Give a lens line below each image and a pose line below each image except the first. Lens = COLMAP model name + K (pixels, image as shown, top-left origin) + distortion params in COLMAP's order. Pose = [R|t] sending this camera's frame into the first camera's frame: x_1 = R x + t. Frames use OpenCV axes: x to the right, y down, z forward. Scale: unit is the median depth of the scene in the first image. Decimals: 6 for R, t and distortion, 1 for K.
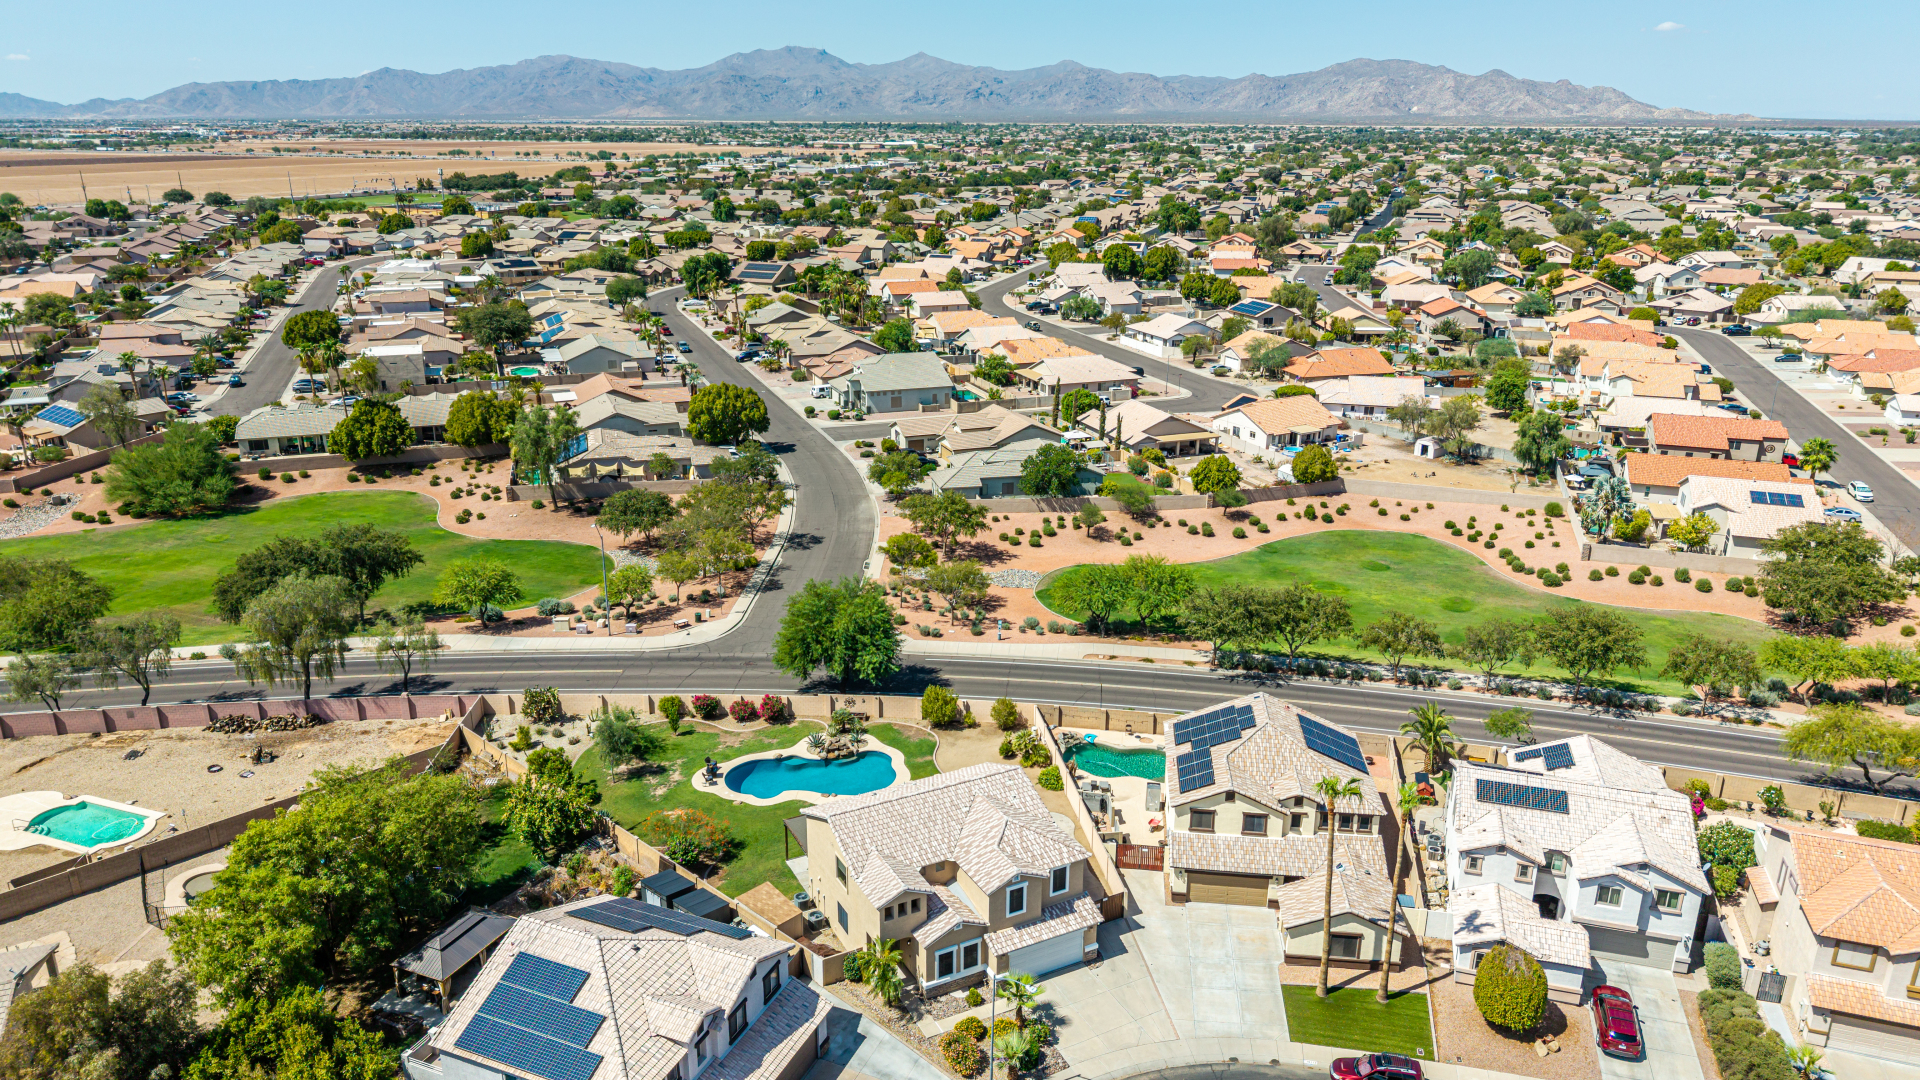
lens RADIAL K [[1279.3, 0, 964.3], [0, 1279.3, 544.6], [0, 0, 1]] dist [0.043157, -0.050191]
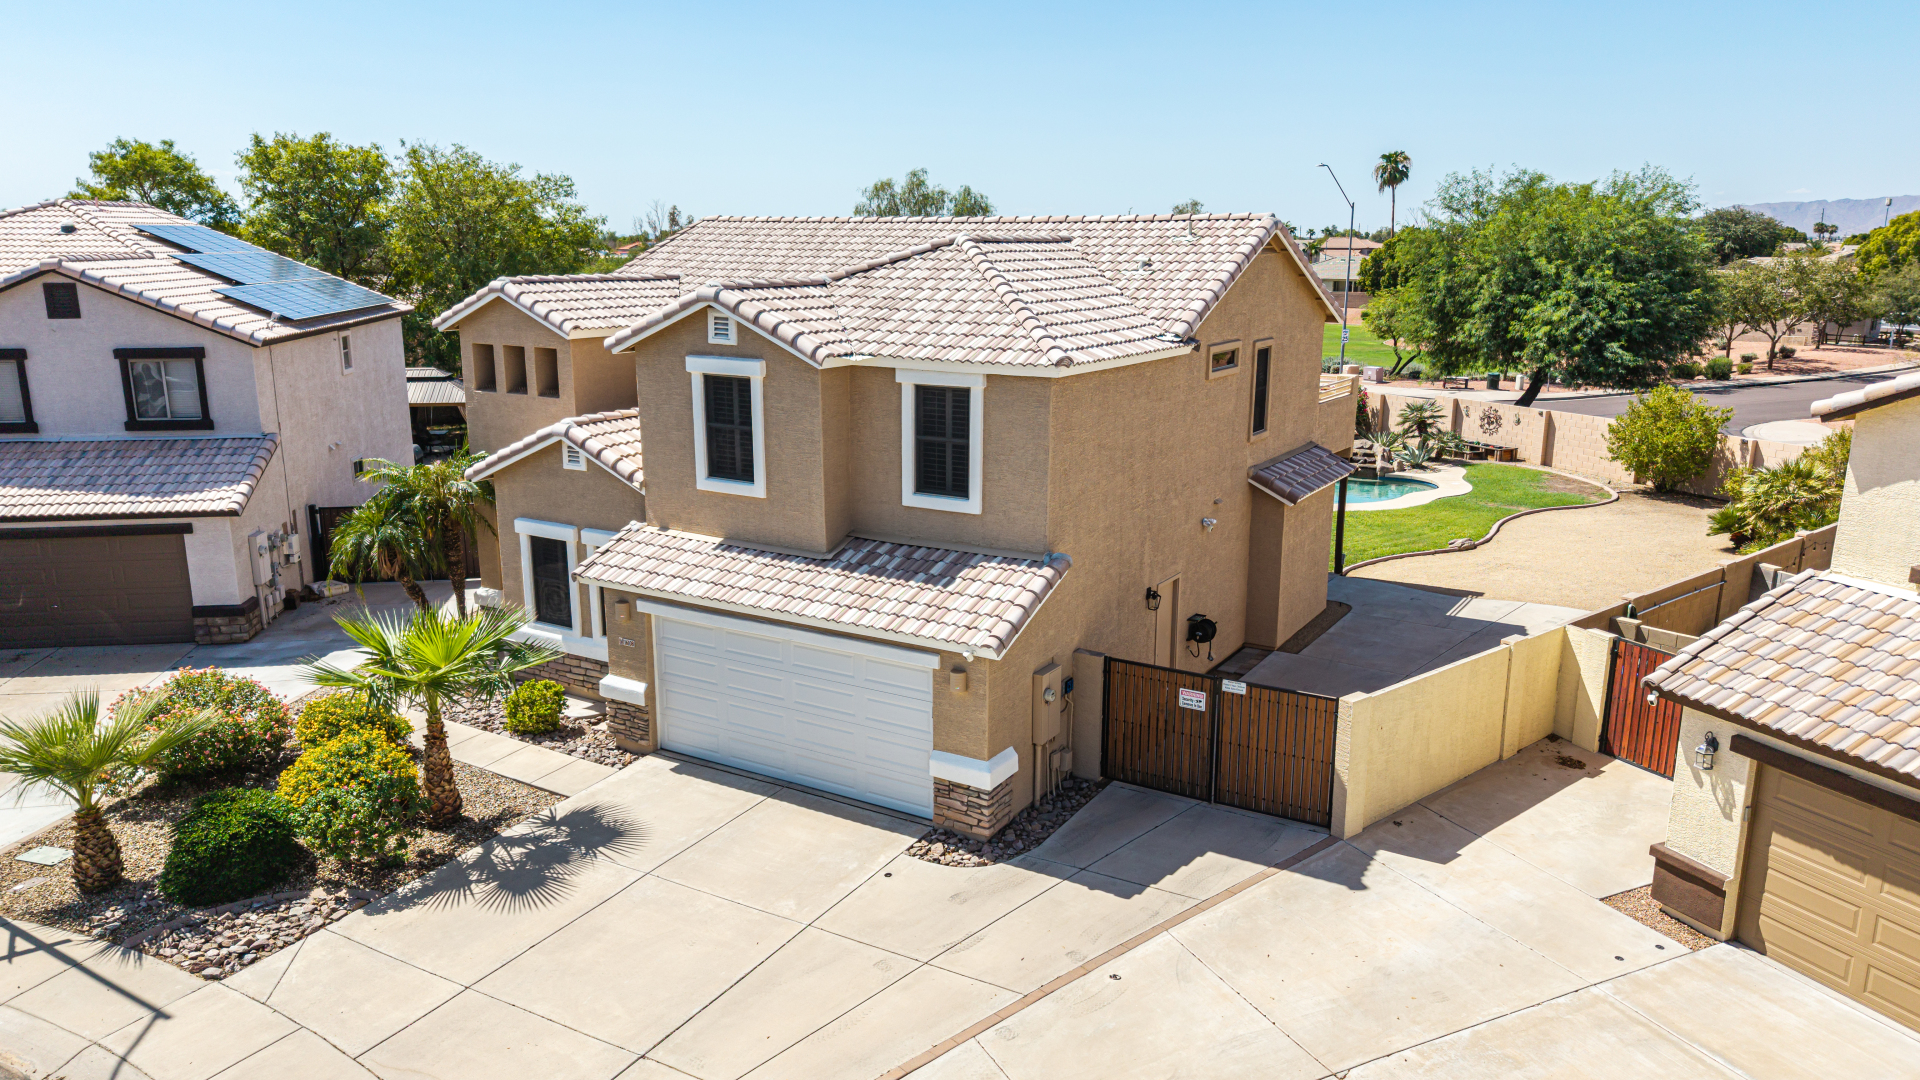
lens RADIAL K [[1311.5, 0, 960.0], [0, 1311.5, 540.0], [0, 0, 1]] dist [0.031080, -0.028824]
pose [[0.512168, 0.185562, -0.838601, 0.129029], [-0.267408, 0.962305, 0.049618, 0.122040], [0.816197, 0.198836, 0.542482, 0.401585]]
